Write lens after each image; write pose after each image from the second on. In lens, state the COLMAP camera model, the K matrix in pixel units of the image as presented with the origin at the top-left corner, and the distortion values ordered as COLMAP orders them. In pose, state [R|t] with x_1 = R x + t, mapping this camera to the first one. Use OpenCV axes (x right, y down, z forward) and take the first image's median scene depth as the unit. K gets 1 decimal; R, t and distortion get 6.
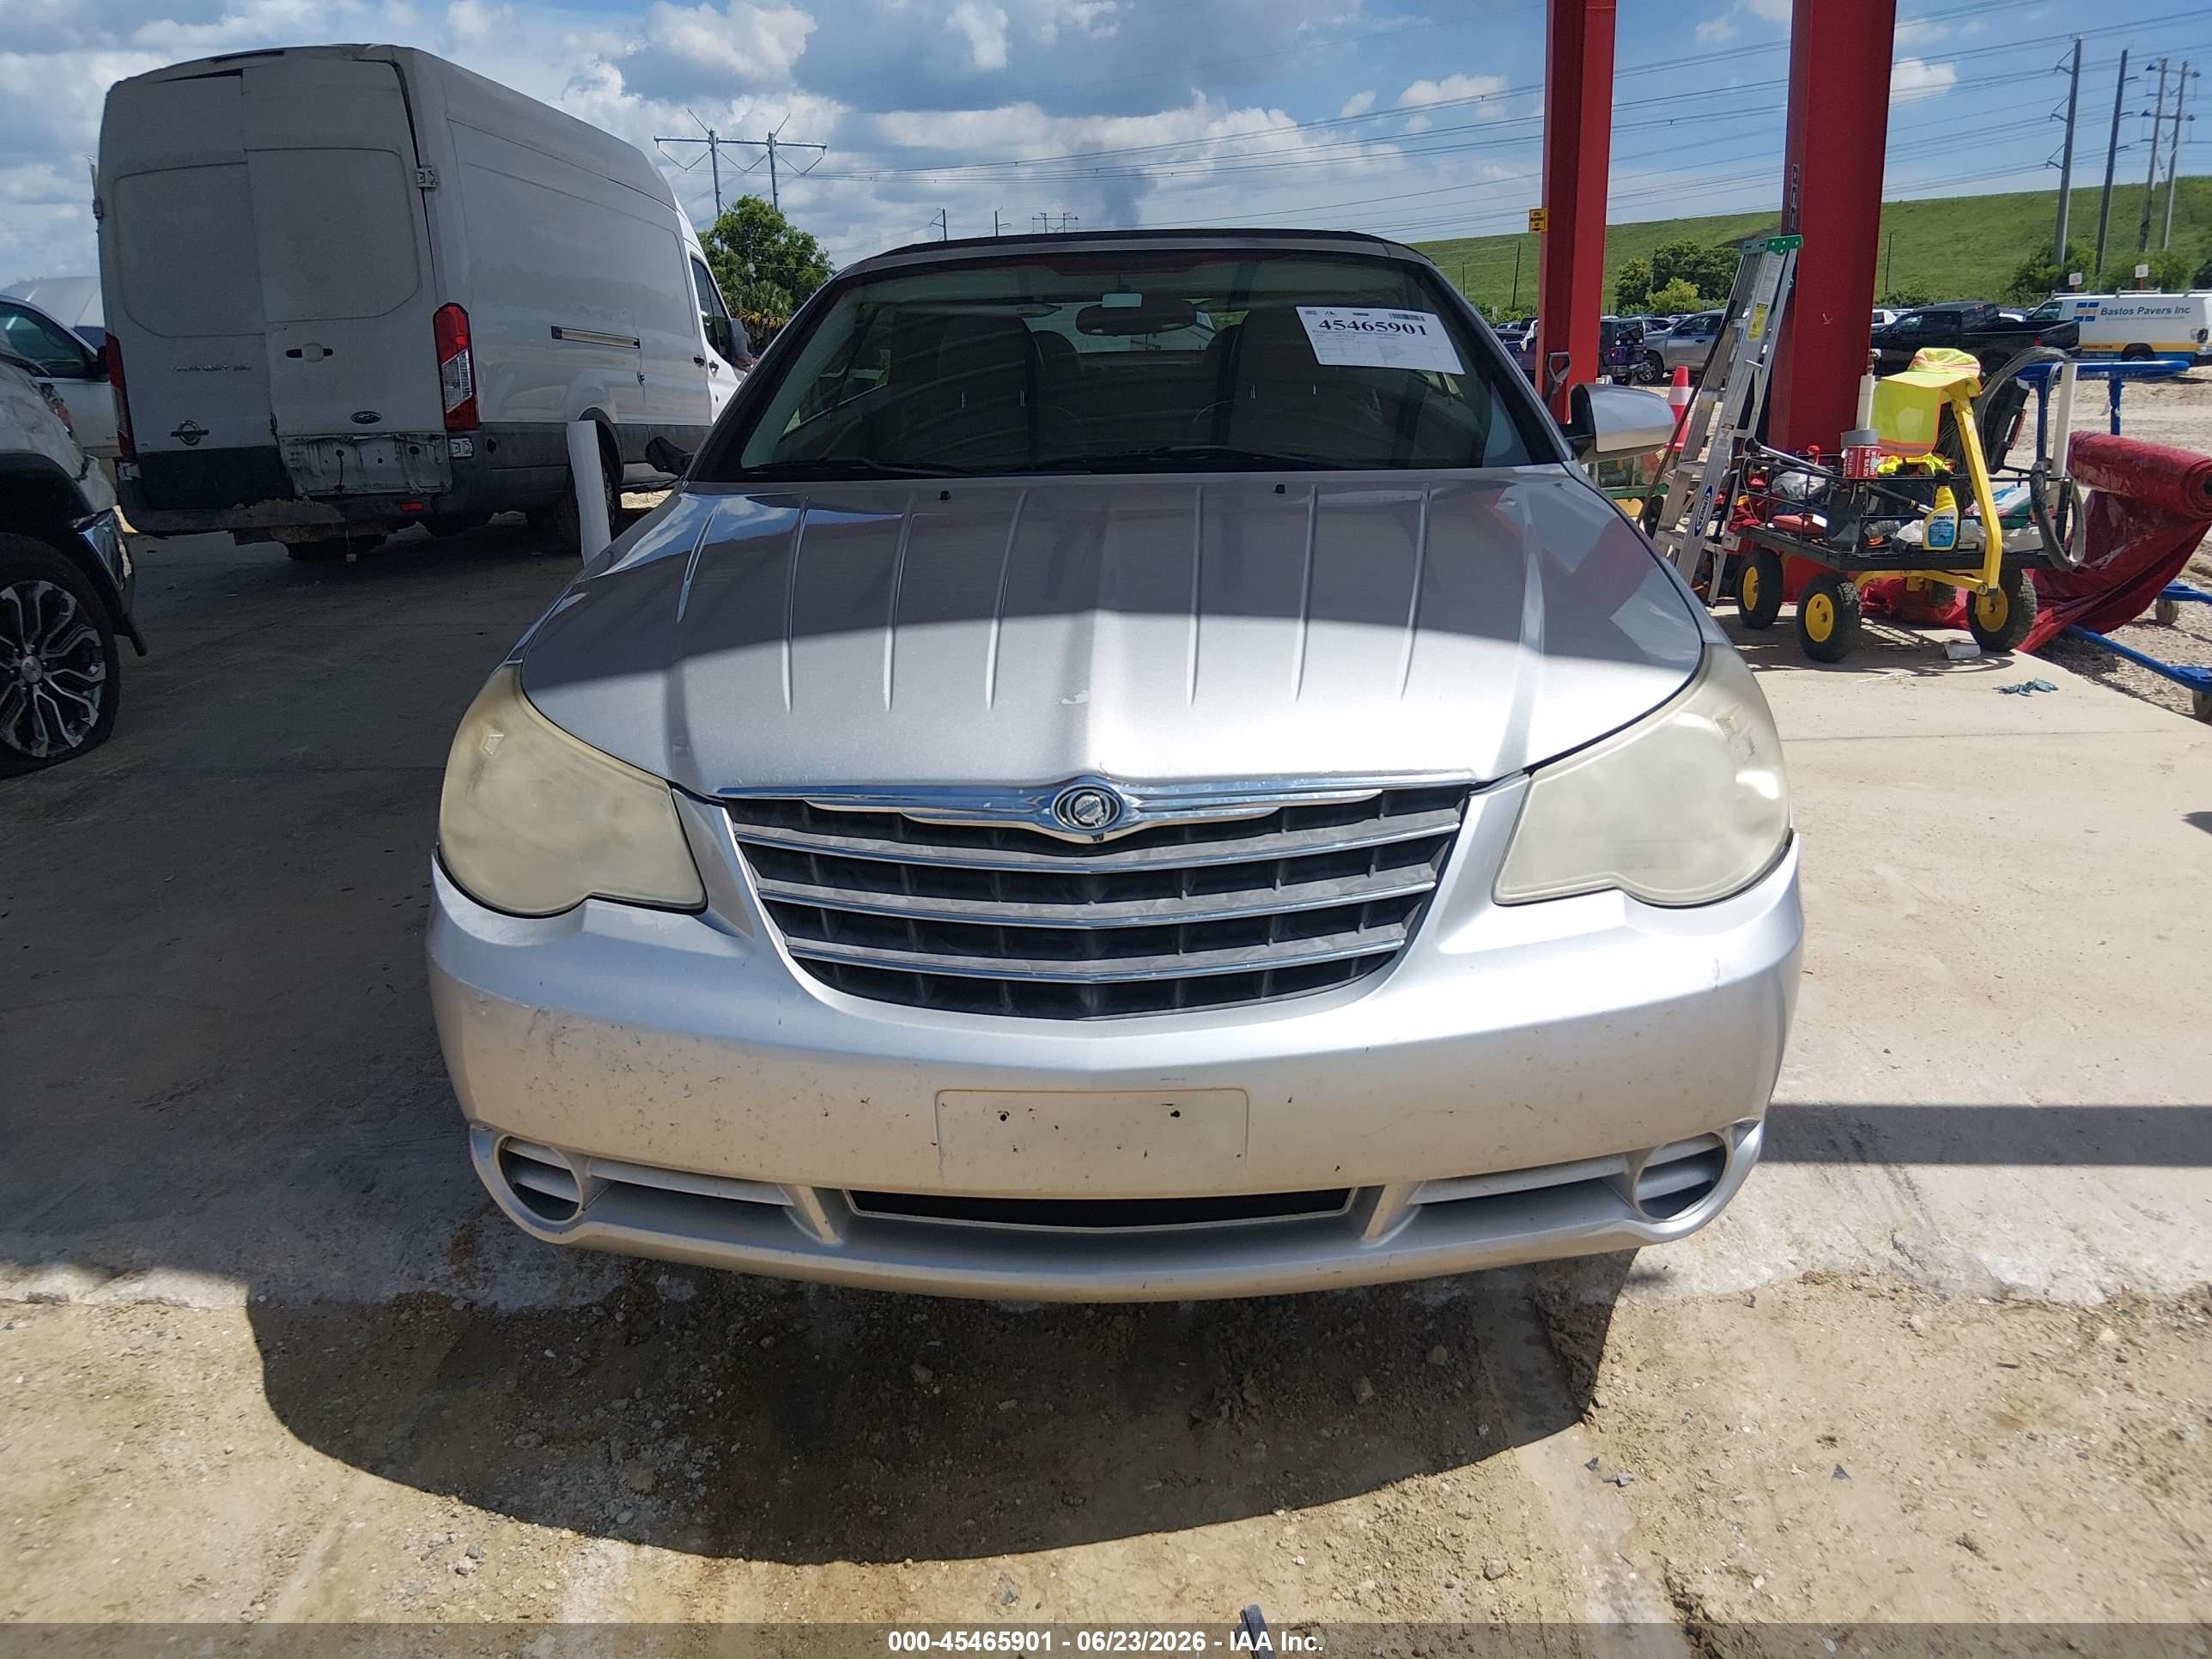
lens RADIAL K [[1727.0, 0, 1106.0], [0, 1727.0, 793.5], [0, 0, 1]] dist [0.039913, -0.071332]
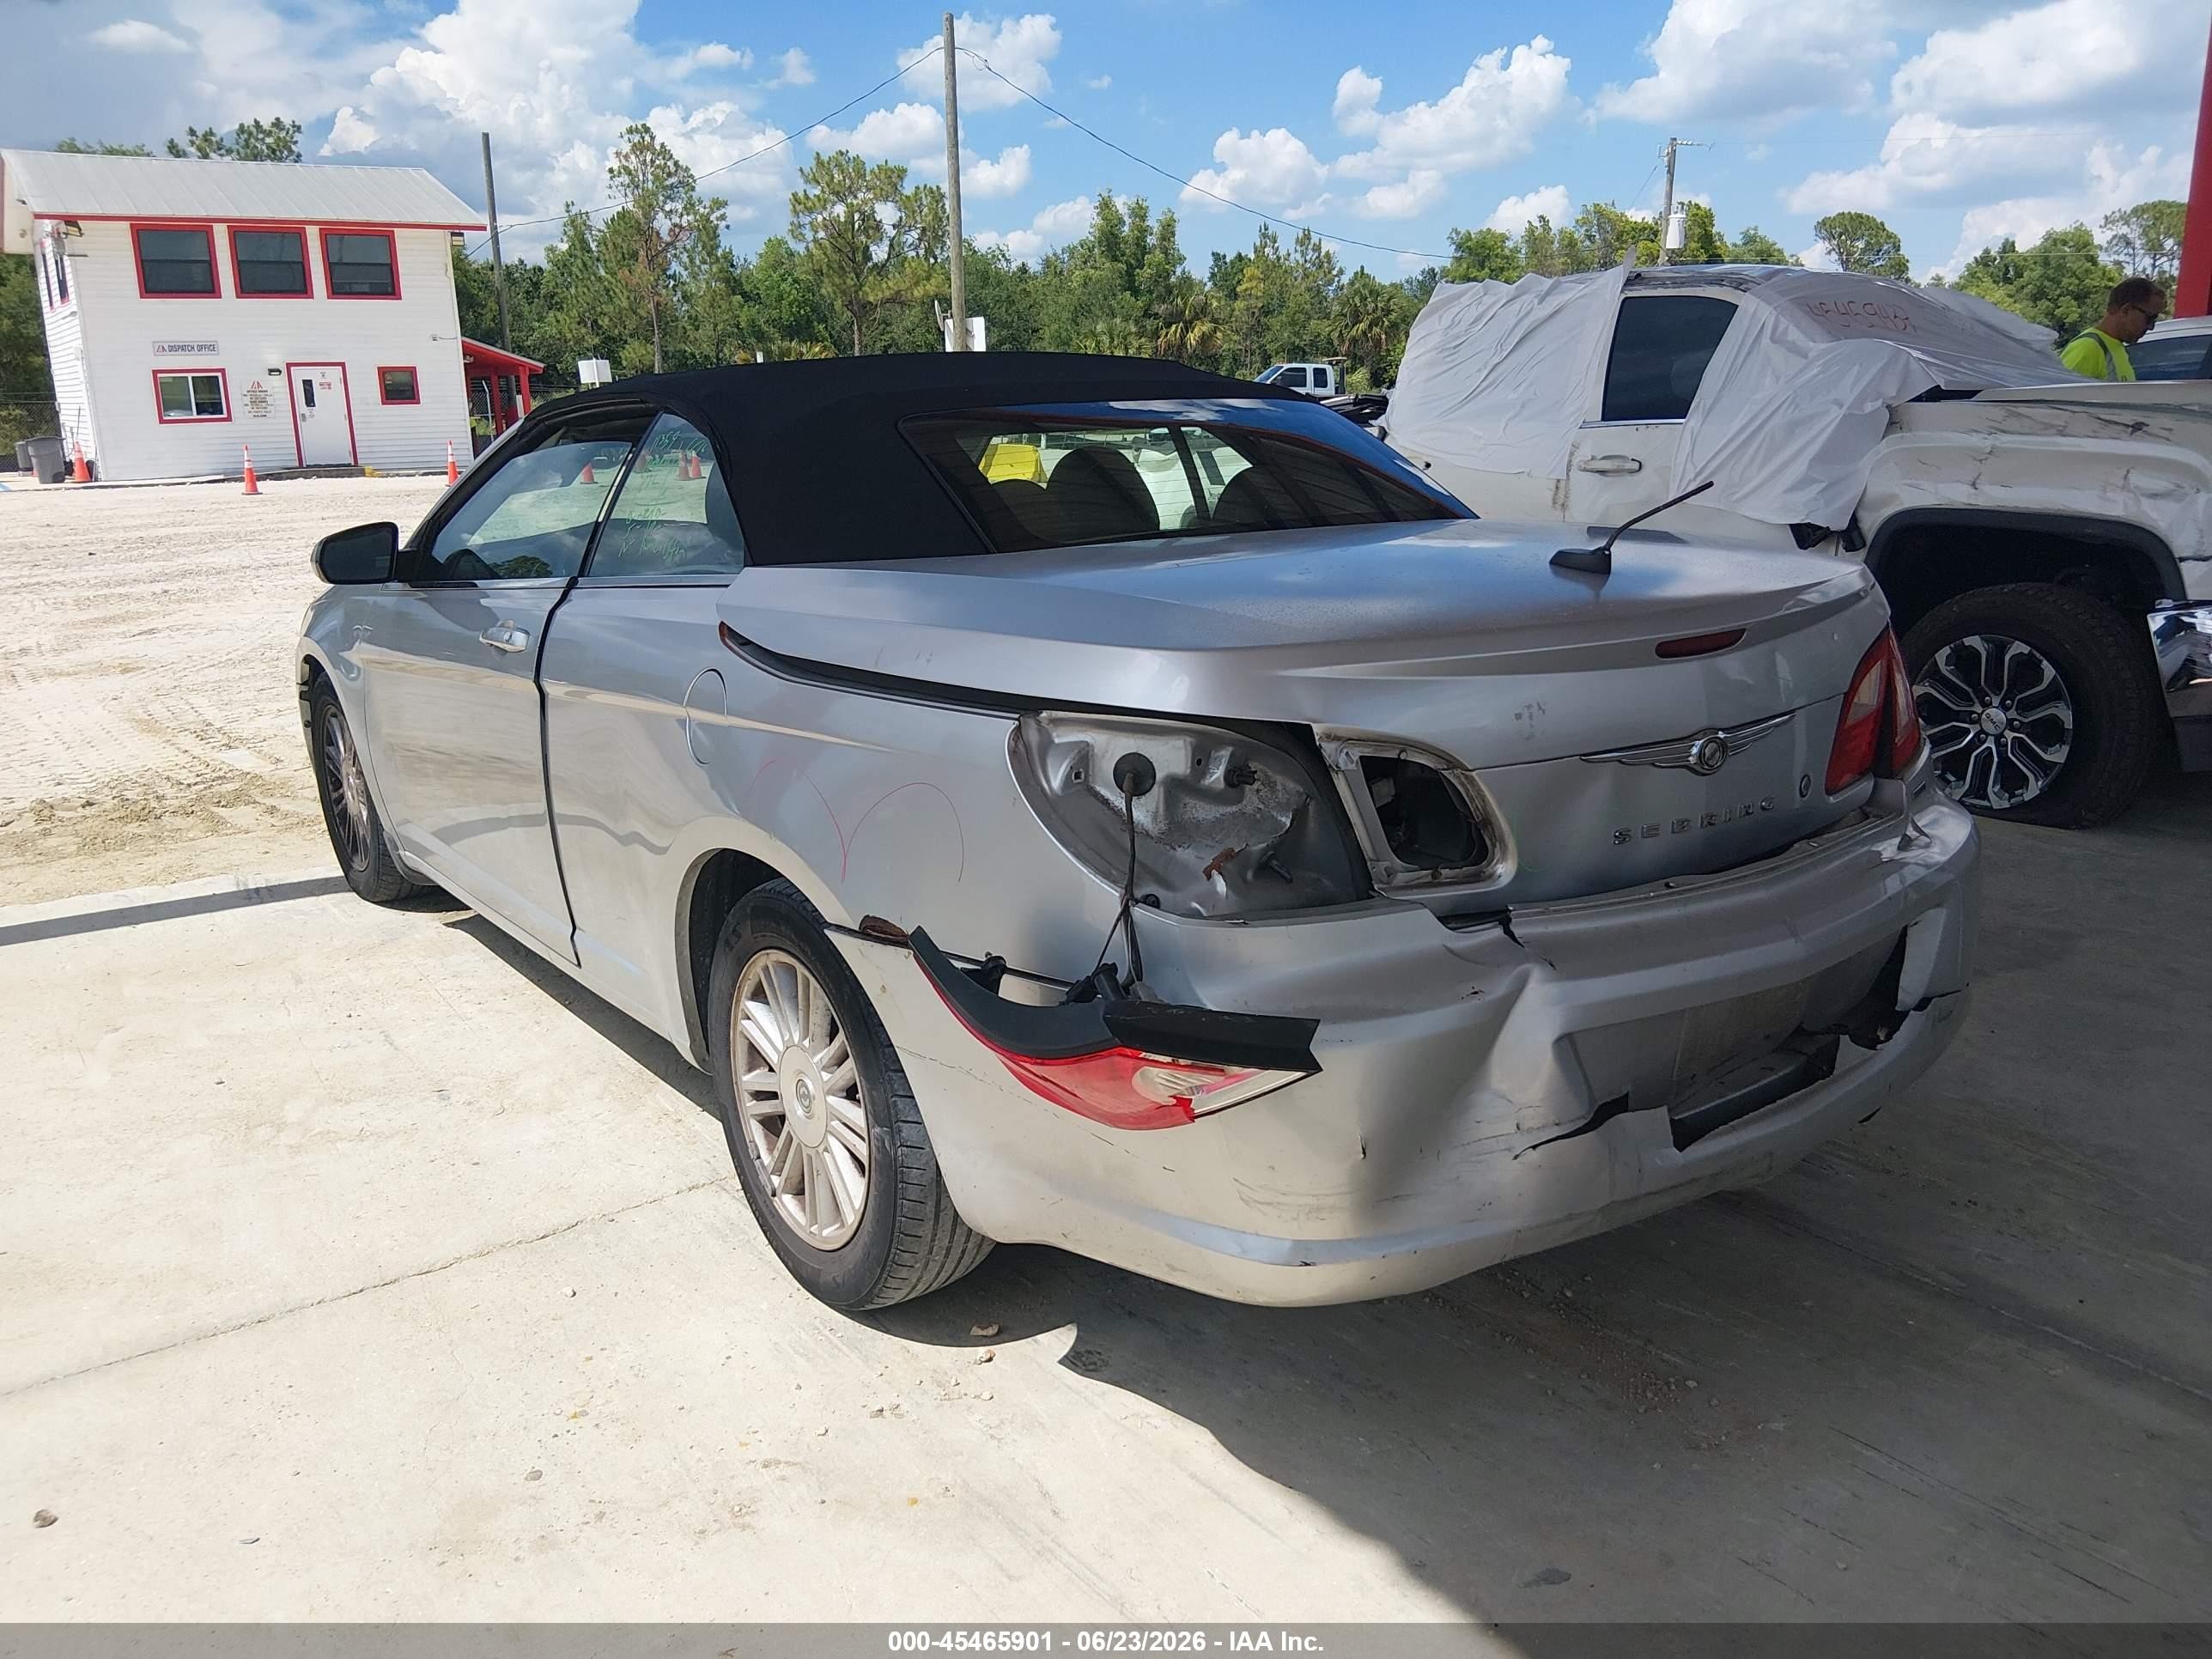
lens RADIAL K [[1677.4, 0, 1106.0], [0, 1677.4, 829.5], [0, 0, 1]] dist [0.096482, -0.160635]
pose [[-0.781509, 0.205552, -0.589060, 0.376829], [-0.119221, 0.877566, 0.464396, -0.405286], [0.612397, 0.433158, -0.661320, 1.330193]]
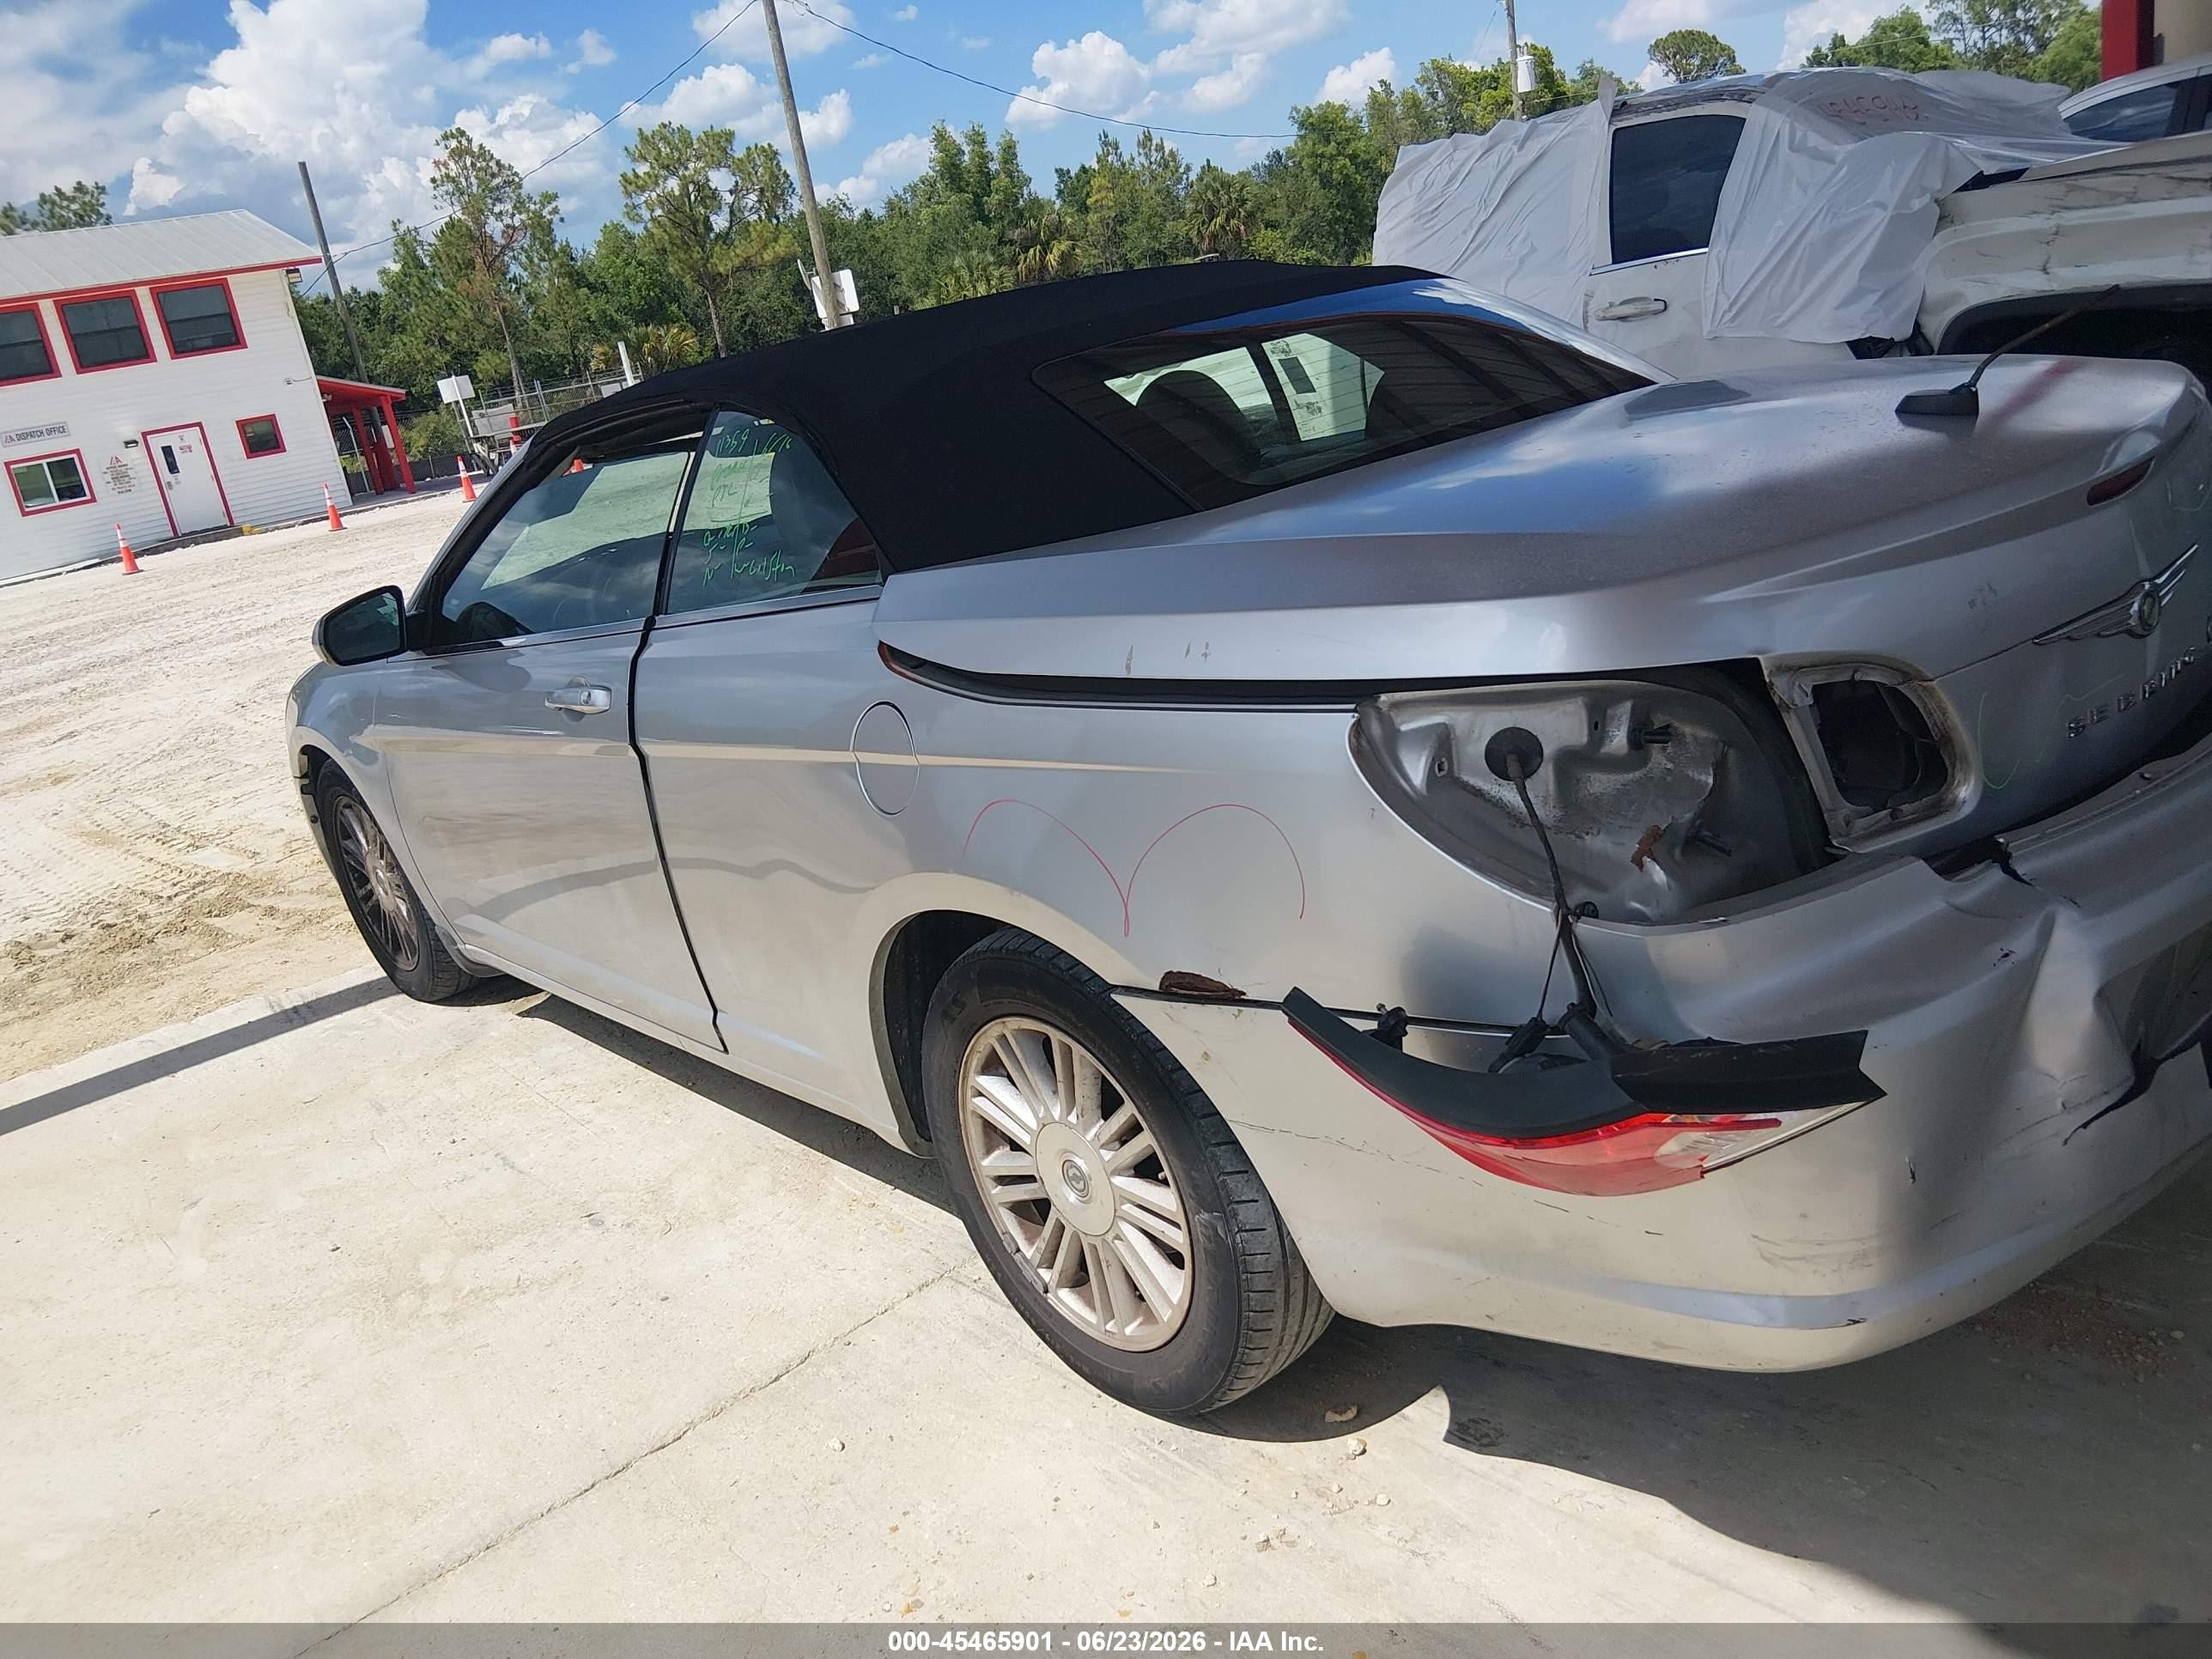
lens RADIAL K [[1678.0, 0, 1106.0], [0, 1678.0, 829.5], [0, 0, 1]] dist [0.070412, -0.118322]
pose [[-0.712633, 0.355646, -0.604707, 0.388560], [0.009800, 0.866936, 0.498323, -0.382415], [0.701469, 0.349195, -0.621292, 1.221881]]
